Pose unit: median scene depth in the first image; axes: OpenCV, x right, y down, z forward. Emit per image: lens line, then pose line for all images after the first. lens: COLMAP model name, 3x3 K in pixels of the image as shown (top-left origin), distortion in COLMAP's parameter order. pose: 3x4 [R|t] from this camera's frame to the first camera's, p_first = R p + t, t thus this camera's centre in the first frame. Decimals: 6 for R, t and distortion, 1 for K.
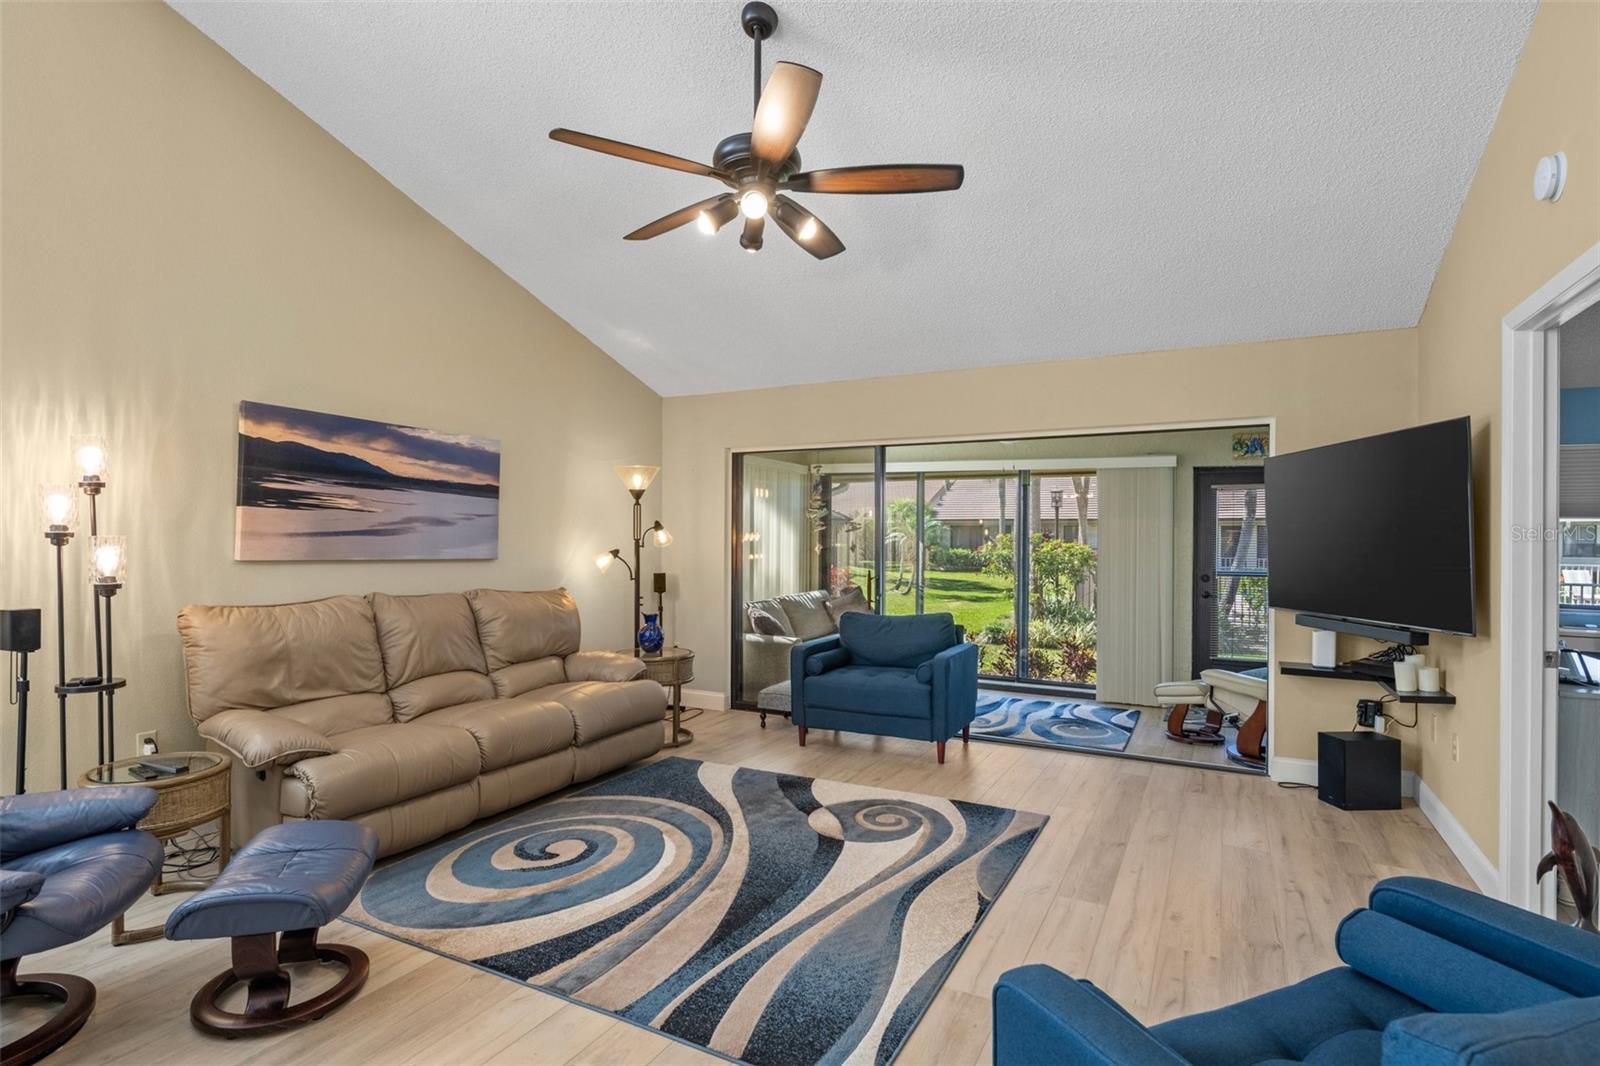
lens RADIAL K [[804.2, 0, 793.7], [0, 804.2, 537.0], [0, 0, 1]] dist [-0.003264, 0.000189]
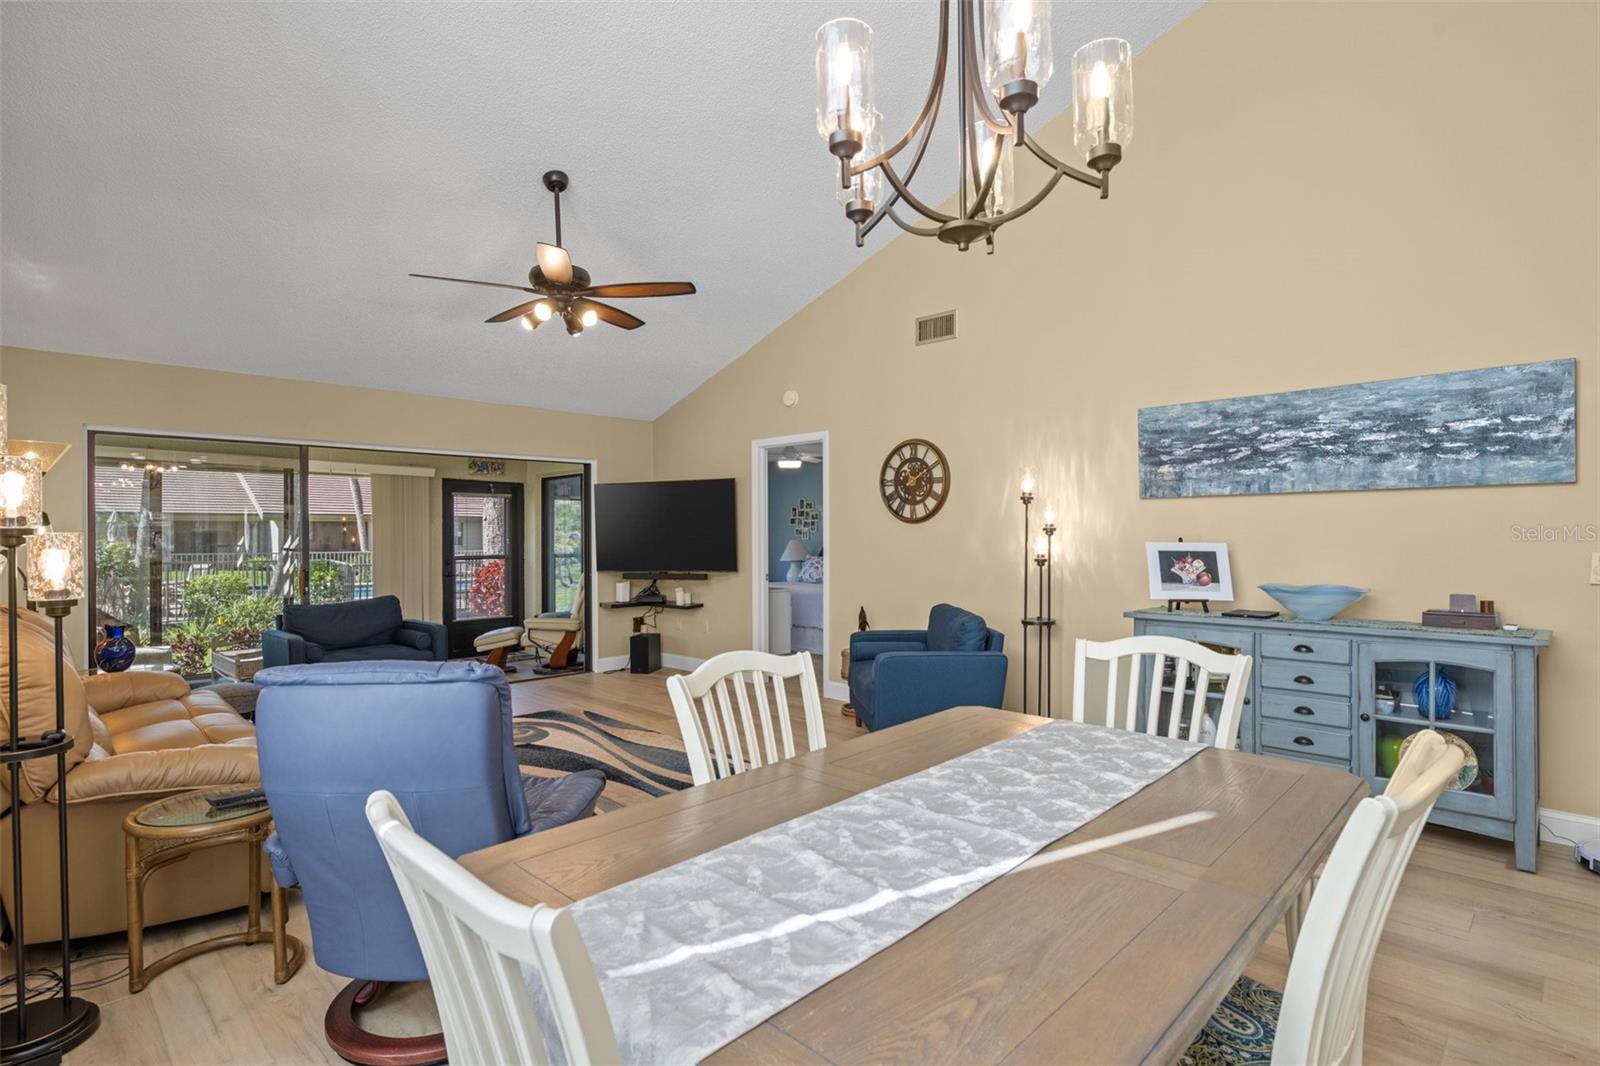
lens RADIAL K [[792.1, 0, 796.0], [0, 792.1, 538.5], [0, 0, 1]] dist [-0.004081, 0.000245]
pose [[0.288412, -0.012197, 0.957429, -1.121244], [0.004012, 0.999925, 0.011530, -0.001153], [-0.957498, 0.000516, 0.288440, 0.135683]]
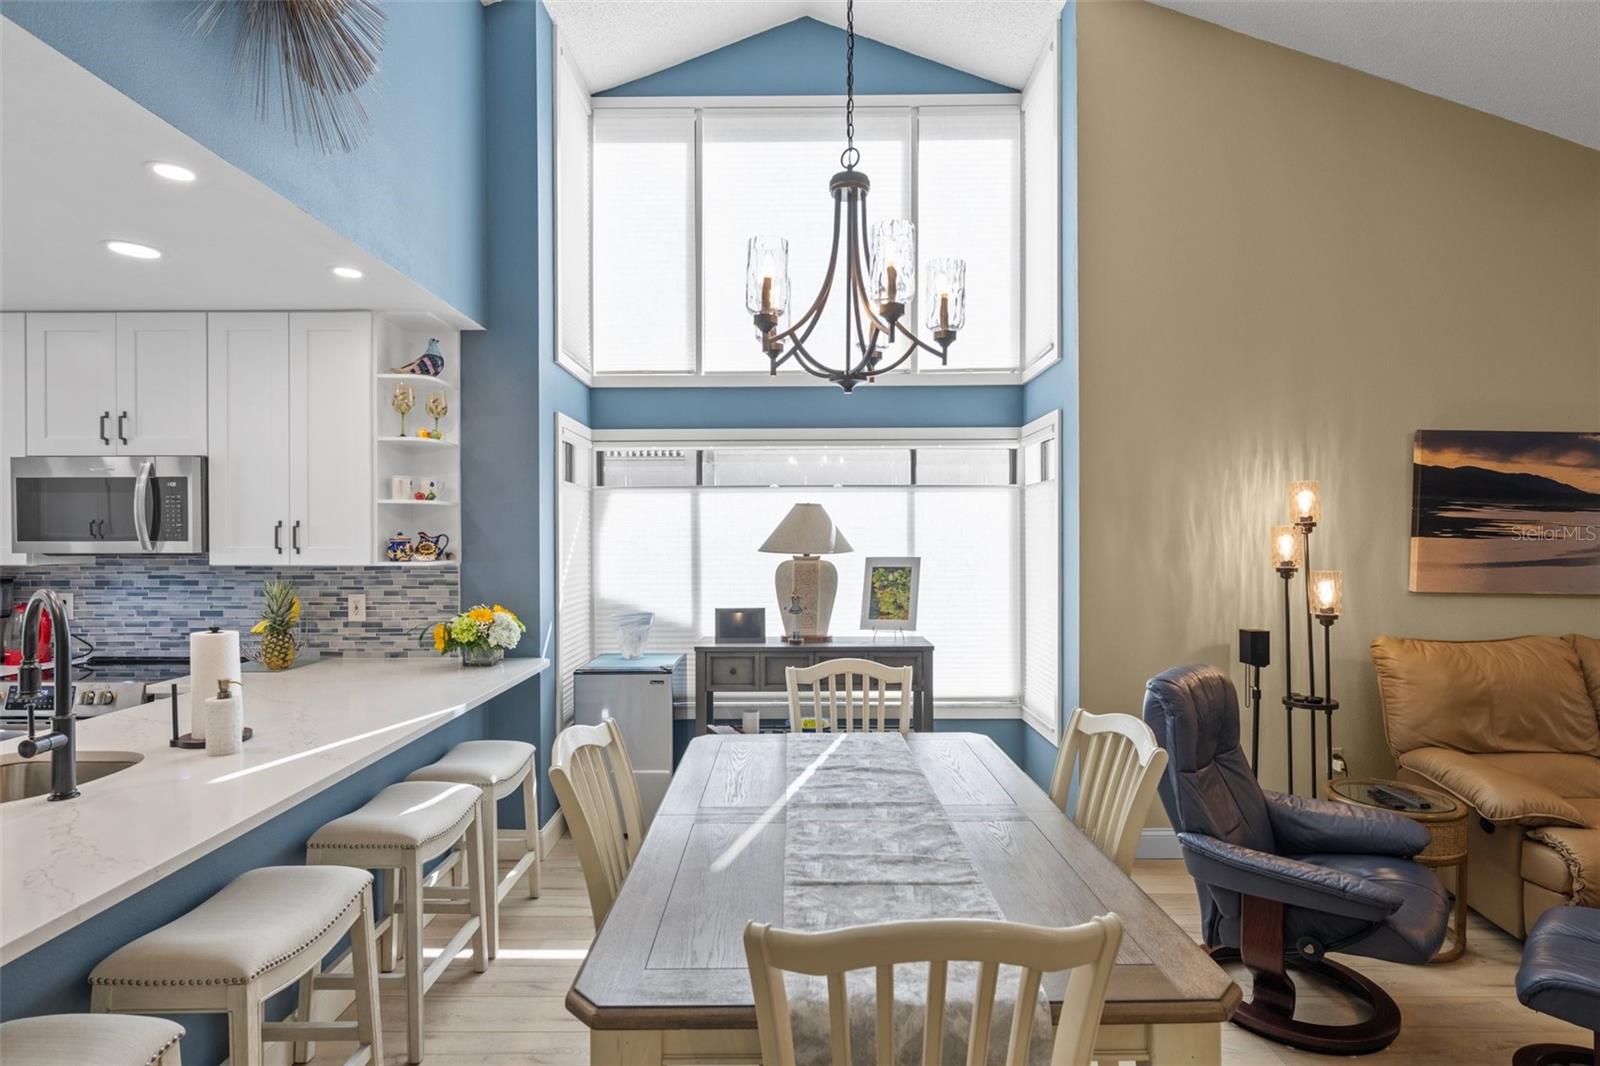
lens RADIAL K [[792.1, 0, 796.0], [0, 792.1, 538.5], [0, 0, 1]] dist [-0.004081, 0.000245]
pose [[0.468633, -0.001723, -0.883391, -0.193493], [0.005255, 0.999986, 0.000837, -0.042996], [0.883377, -0.005035, 0.468635, -0.136035]]
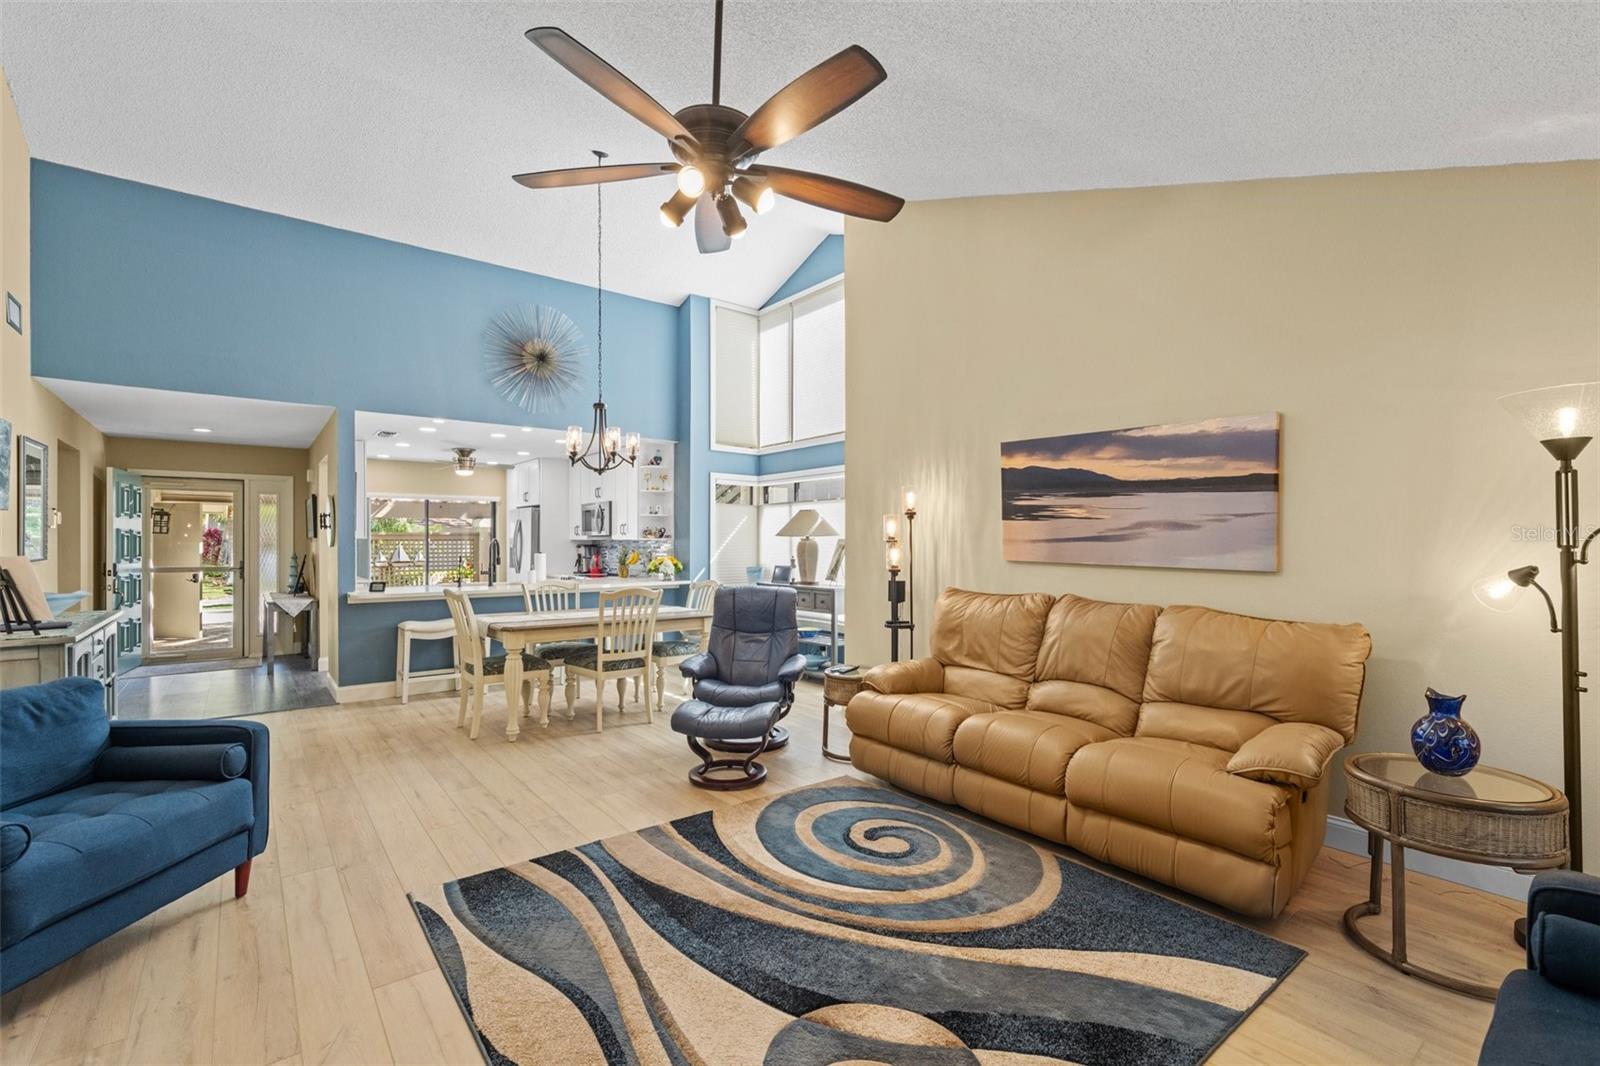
lens RADIAL K [[705.8, 0, 801.9], [0, 705.8, 548.1], [0, 0, 1]] dist [-0.003417, -0.000529]
pose [[-0.397296, 0.001939, -0.917688, 0.561821], [-0.002036, 0.999993, 0.002994, 0.005743], [0.917688, 0.003058, -0.397289, 1.201786]]
